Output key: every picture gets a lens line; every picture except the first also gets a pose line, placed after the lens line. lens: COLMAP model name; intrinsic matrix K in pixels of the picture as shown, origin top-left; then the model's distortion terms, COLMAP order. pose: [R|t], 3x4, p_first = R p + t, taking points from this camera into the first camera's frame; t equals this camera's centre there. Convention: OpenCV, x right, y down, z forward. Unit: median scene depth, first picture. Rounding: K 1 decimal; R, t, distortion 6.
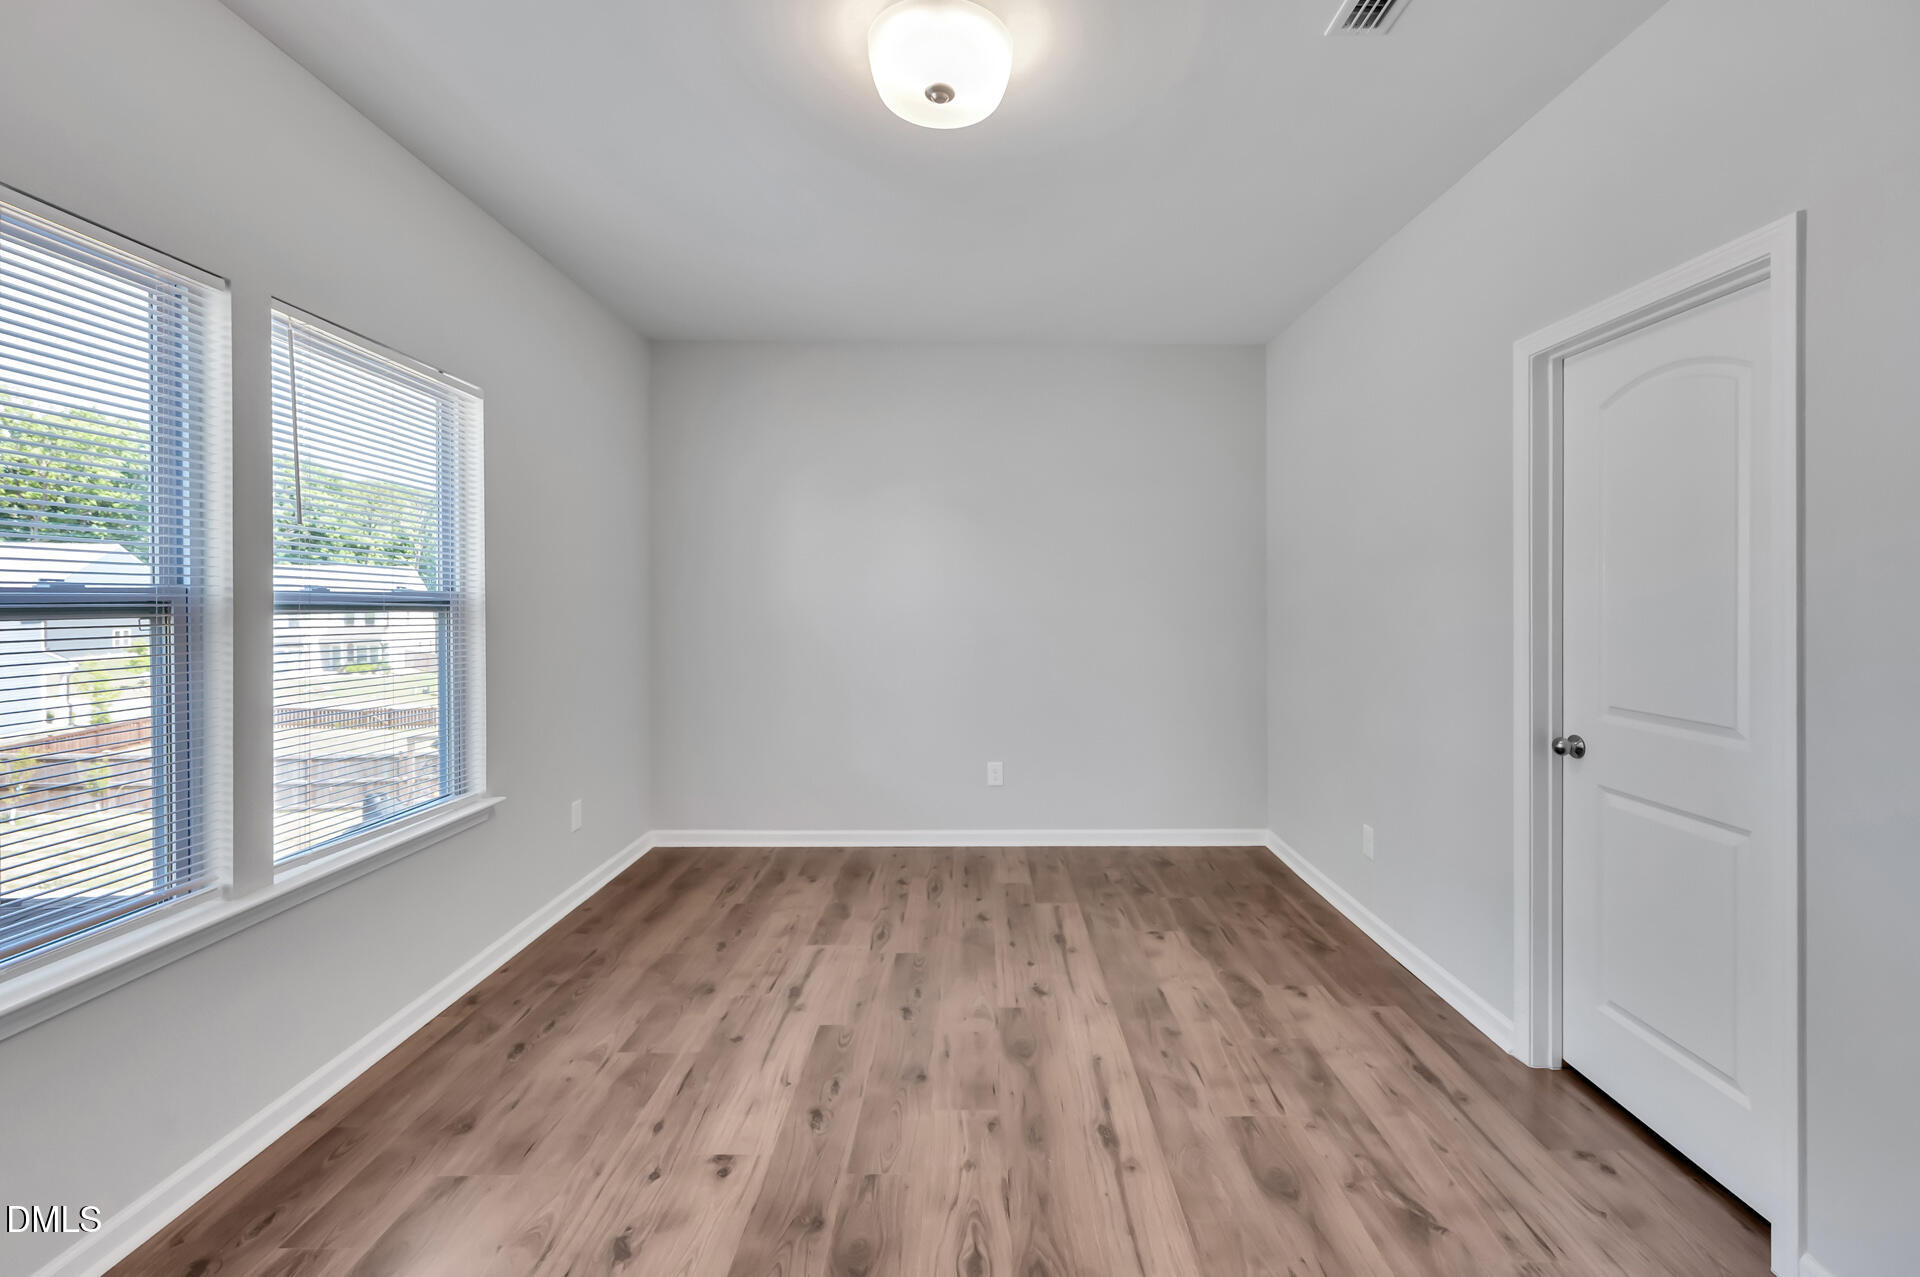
lens RADIAL K [[796.7, 0, 961.0], [0, 796.7, 601.8], [0, 0, 1]] dist [-0.000034, -0.000277]
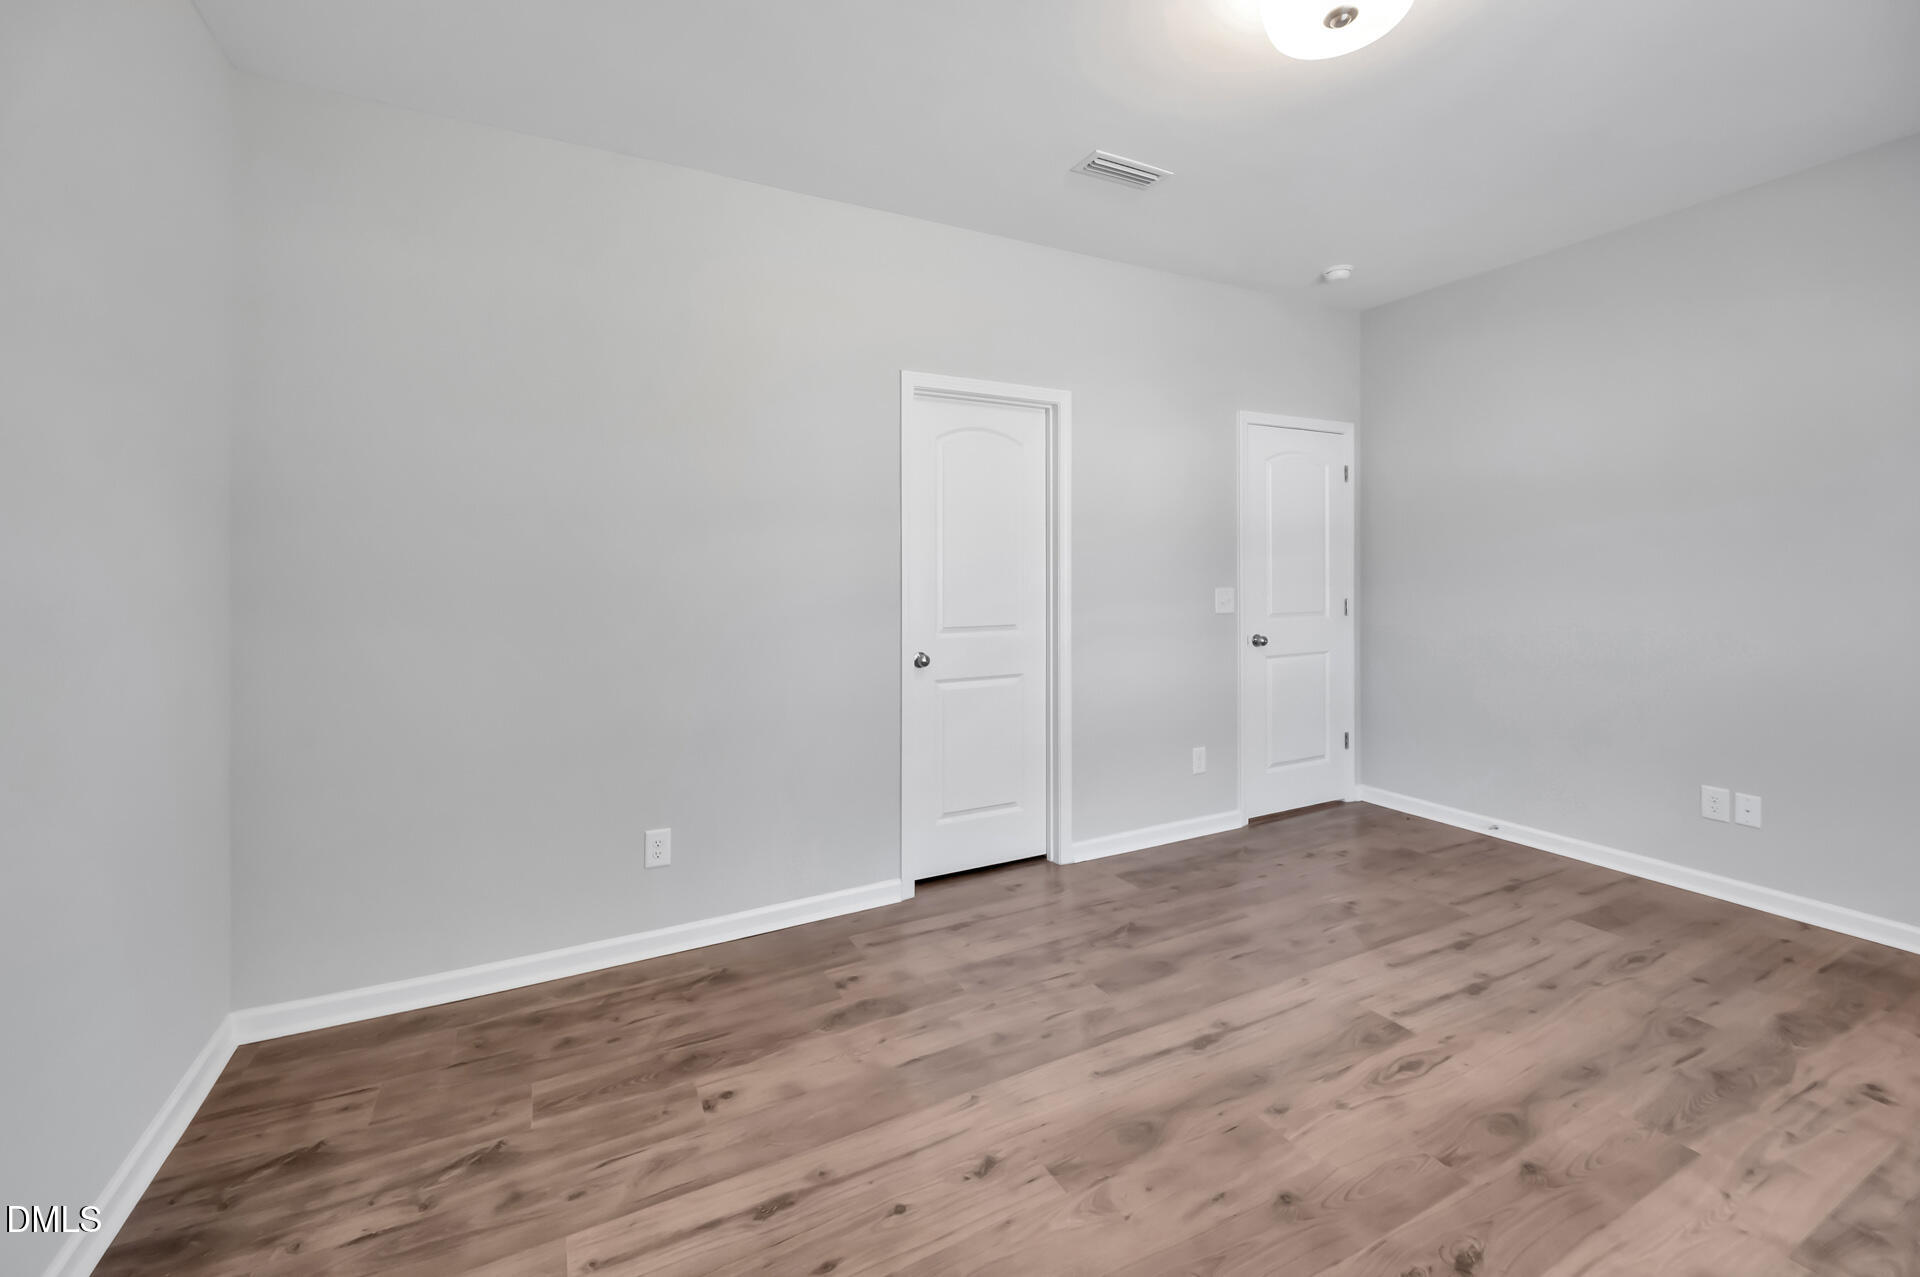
lens RADIAL K [[796.7, 0, 961.0], [0, 796.7, 601.8], [0, 0, 1]] dist [-0.000034, -0.000277]
pose [[-0.473318, -0.035899, 0.880160, -0.533697], [0.012586, 0.998792, 0.047506, 0.007161], [-0.880801, 0.033563, -0.472295, 1.589746]]
